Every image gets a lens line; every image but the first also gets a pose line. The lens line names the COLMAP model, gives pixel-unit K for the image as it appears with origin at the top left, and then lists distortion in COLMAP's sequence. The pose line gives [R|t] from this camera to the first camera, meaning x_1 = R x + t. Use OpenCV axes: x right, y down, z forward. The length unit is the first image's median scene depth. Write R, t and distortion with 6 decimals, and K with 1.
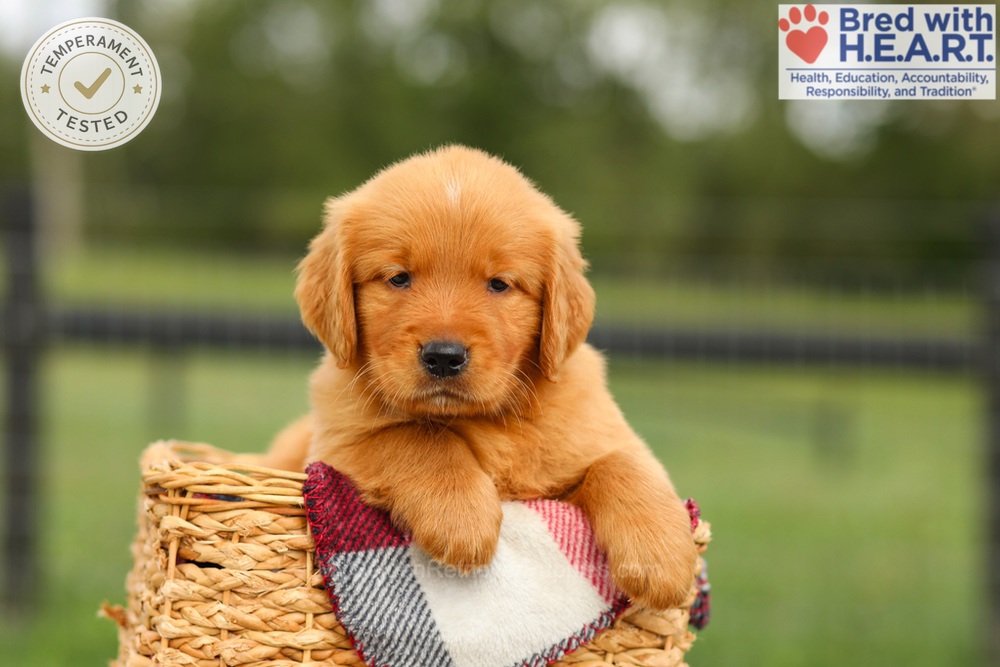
lens RADIAL K [[2660.4, 0, 500.0], [0, 2660.4, 333.5], [0, 0, 1]] dist [0.098375, 0.588927]
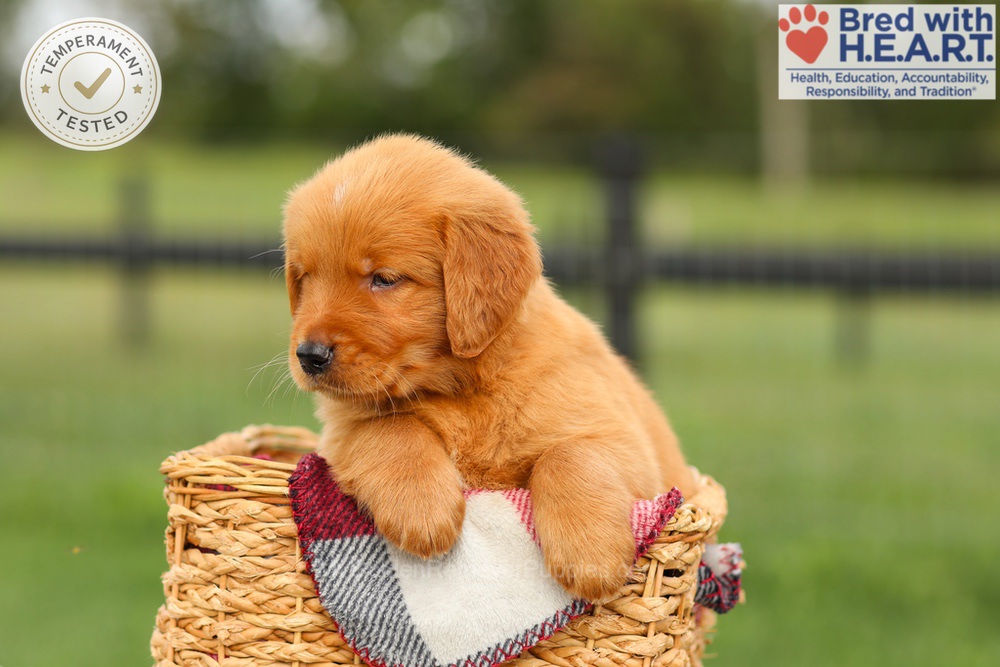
lens RADIAL K [[2660.4, 0, 500.0], [0, 2660.4, 333.5], [0, 0, 1]] dist [0.098375, 0.588927]
pose [[0.967484, -0.013807, -0.252554, 0.273994], [0.016785, 0.999813, 0.009640, -0.008020], [0.252374, -0.013566, 0.967535, 0.003398]]
